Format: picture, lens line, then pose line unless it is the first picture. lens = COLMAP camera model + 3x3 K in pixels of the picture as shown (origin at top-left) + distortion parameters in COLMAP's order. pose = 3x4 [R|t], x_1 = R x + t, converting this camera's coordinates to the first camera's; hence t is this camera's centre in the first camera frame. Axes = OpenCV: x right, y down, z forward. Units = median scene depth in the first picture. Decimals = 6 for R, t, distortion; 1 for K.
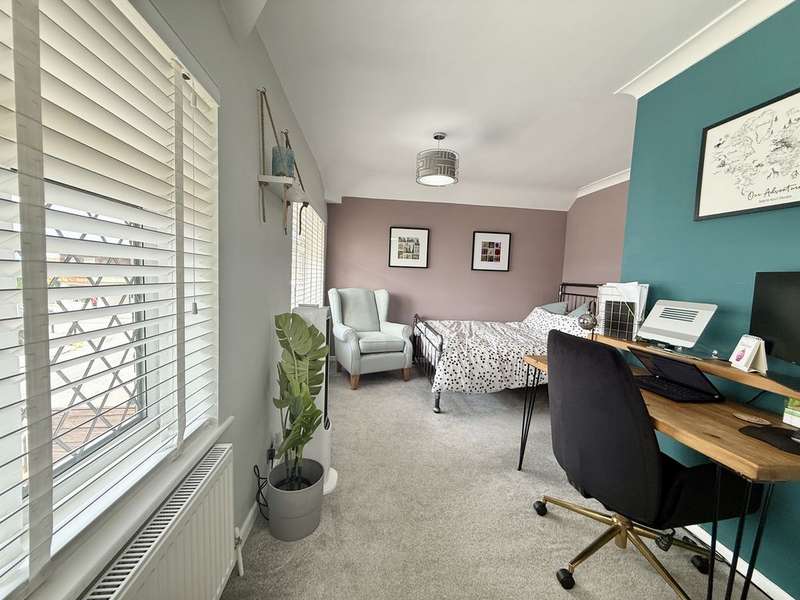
lens RADIAL K [[319.1, 0, 400.3], [0, 319.1, 298.3], [0, 0, 1]] dist [0.000399, -0.000607]
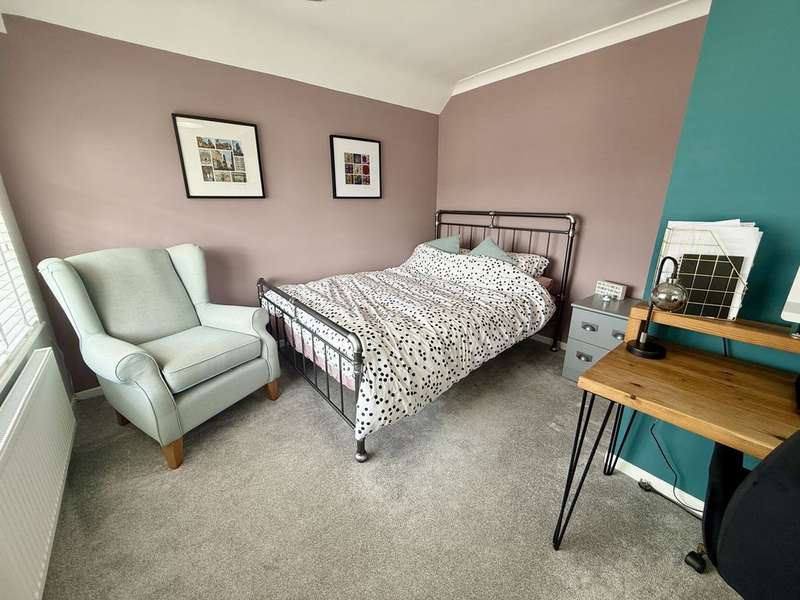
lens RADIAL K [[319.1, 0, 398.9], [0, 319.1, 299.4], [0, 0, 1]] dist [0.000399, -0.000607]
pose [[0.838977, -0.198229, 0.506777, -0.048386], [0.075628, 0.964727, 0.252156, -0.048561], [-0.538886, -0.173226, 0.824375, 0.389158]]
